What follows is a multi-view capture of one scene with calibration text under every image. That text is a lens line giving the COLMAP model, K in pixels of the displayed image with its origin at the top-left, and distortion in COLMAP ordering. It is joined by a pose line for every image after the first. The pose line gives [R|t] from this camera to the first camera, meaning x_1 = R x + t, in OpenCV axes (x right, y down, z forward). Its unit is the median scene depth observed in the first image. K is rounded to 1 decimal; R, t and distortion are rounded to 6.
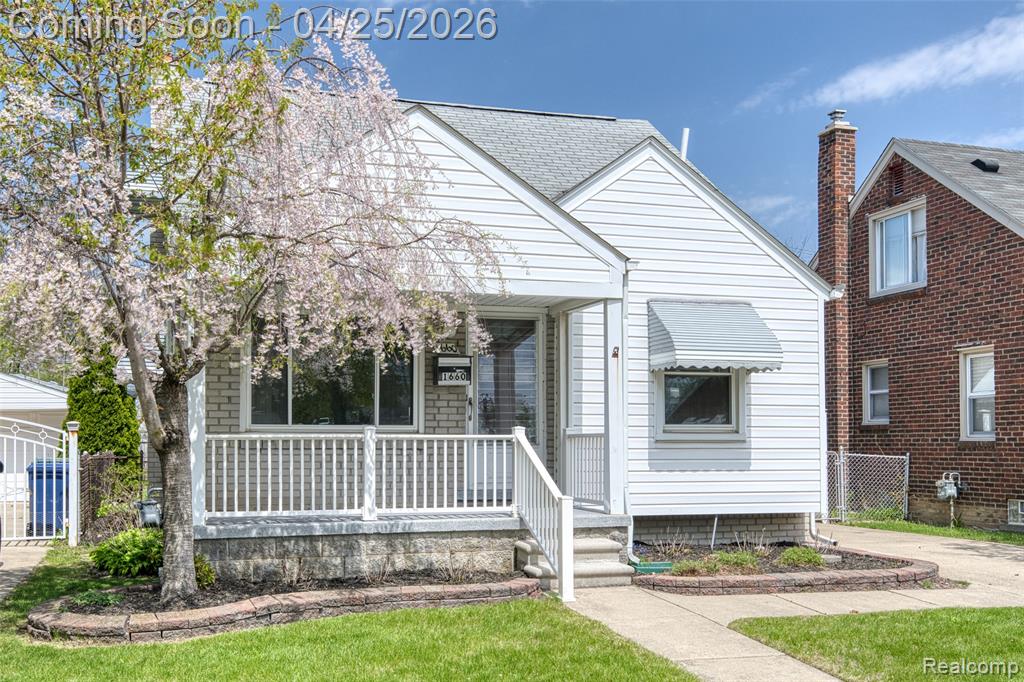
lens RADIAL K [[680.4, 0, 512.0], [0, 680.4, 341.0], [0, 0, 1]] dist [0.072387, -0.000478]
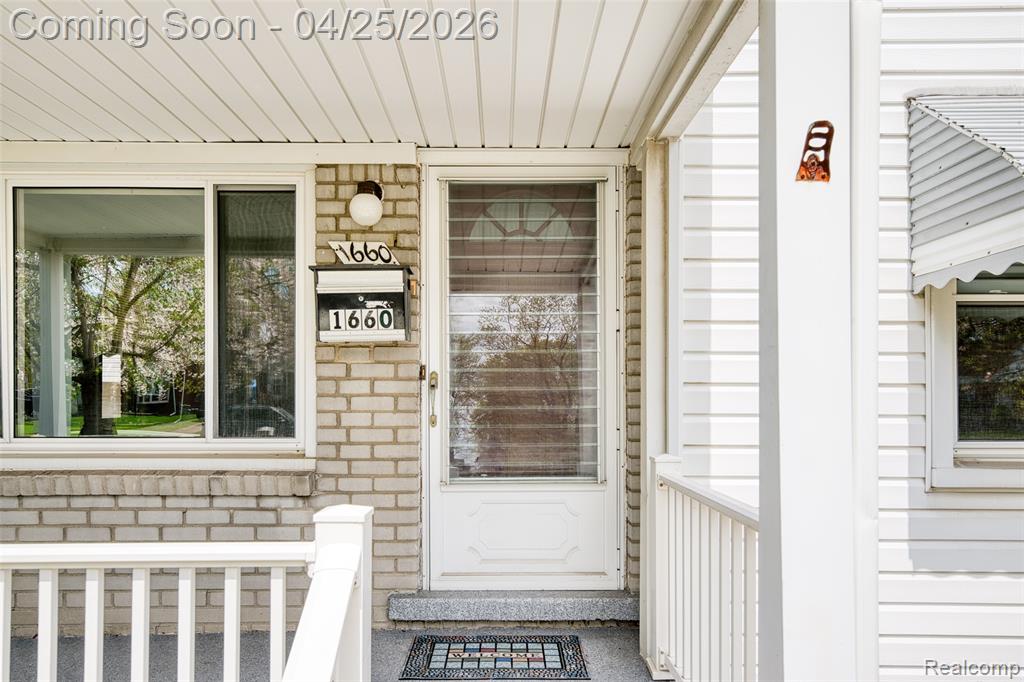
lens RADIAL K [[674.9, 0, 512.0], [0, 674.9, 341.0], [0, 0, 1]] dist [-0.000255, -0.000187]
pose [[0.965405, -0.018418, -0.260105, 0.094917], [0.030911, 0.998552, 0.044023, 0.048701], [0.258918, -0.050541, 0.964576, 0.628558]]
